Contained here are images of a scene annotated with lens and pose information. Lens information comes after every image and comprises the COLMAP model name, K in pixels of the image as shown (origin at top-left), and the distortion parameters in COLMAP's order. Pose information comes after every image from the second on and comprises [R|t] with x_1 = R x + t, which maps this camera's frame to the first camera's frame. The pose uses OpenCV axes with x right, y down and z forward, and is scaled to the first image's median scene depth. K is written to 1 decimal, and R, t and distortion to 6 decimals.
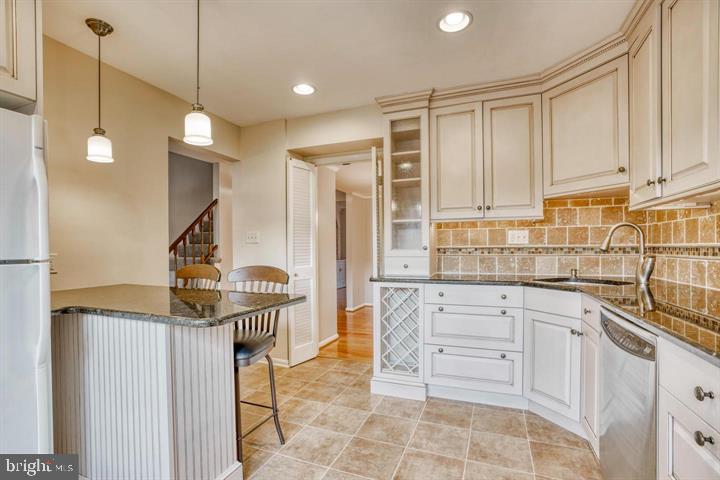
lens RADIAL K [[343.8, 0, 357.6], [0, 343.8, 253.4], [0, 0, 1]] dist [-0.069538, 0.027052]
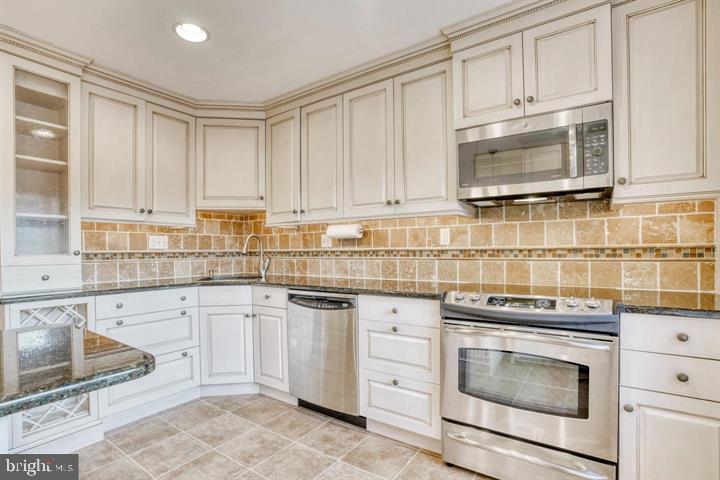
lens RADIAL K [[343.8, 0, 357.6], [0, 343.8, 253.4], [0, 0, 1]] dist [-0.069538, 0.027052]
pose [[0.215149, -0.002180, 0.976579, -0.451854], [0.022957, 0.999732, -0.002826, 0.002481], [-0.976311, 0.023027, 0.215142, 0.221179]]
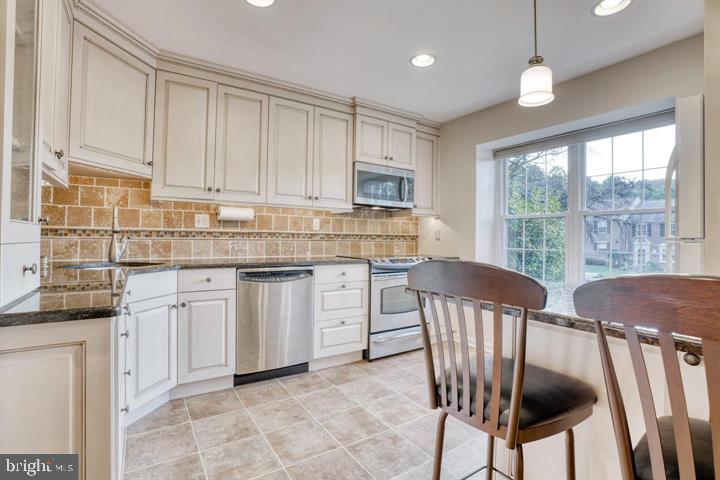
lens RADIAL K [[333.0, 0, 350.0], [0, 333.0, 232.9], [0, 0, 1]] dist [-0.035682, 0.000092]
pose [[-0.803259, 0.004739, 0.595611, -0.365638], [0.001534, 0.999981, -0.005888, 0.000041], [-0.595628, -0.003816, -0.803251, 1.205027]]
